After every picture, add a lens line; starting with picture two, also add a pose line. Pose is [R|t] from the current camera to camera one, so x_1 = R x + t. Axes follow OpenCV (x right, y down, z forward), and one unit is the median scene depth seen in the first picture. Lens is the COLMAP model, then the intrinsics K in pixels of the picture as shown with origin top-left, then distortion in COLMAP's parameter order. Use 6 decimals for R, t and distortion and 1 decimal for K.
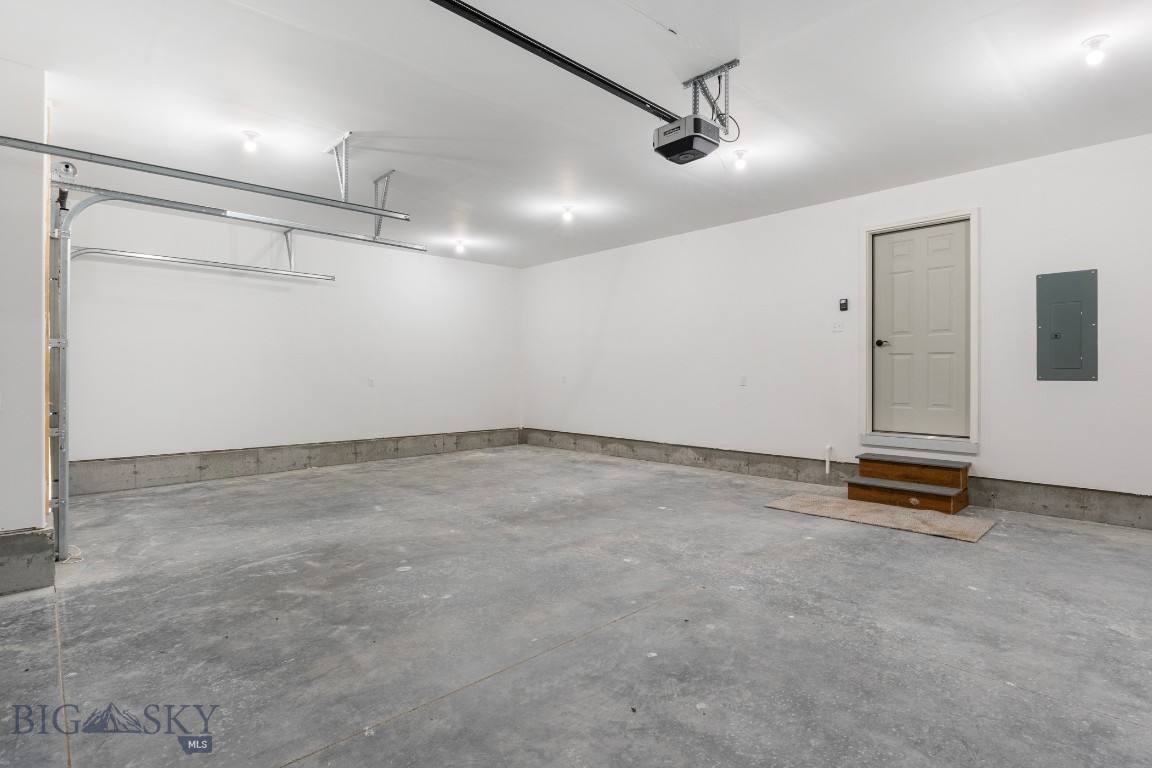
lens RADIAL K [[581.1, 0, 588.3], [0, 581.1, 372.9], [0, 0, 1]] dist [-0.005139, -0.002566]
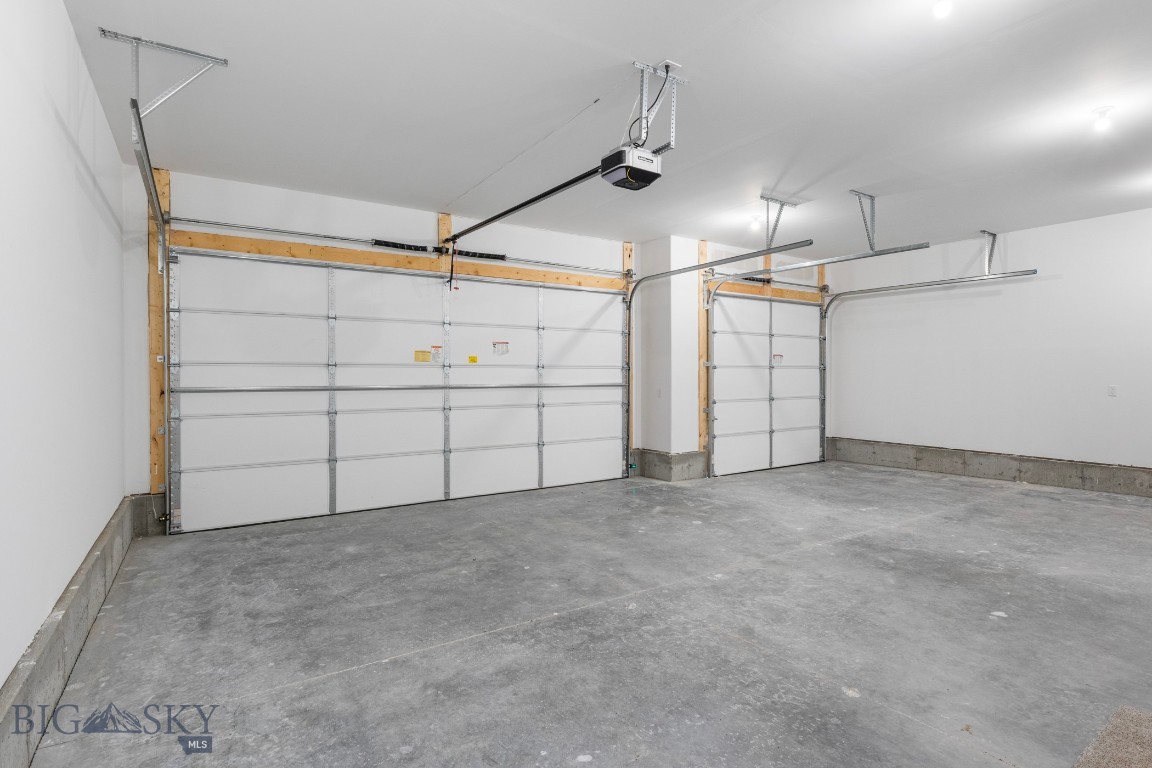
lens RADIAL K [[581.1, 0, 588.3], [0, 581.1, 372.9], [0, 0, 1]] dist [-0.005139, -0.002566]
pose [[-0.167710, -0.003425, -0.985830, 1.234009], [0.004997, 0.999978, -0.004324, -0.019220], [0.985824, -0.005652, -0.167689, 1.092409]]
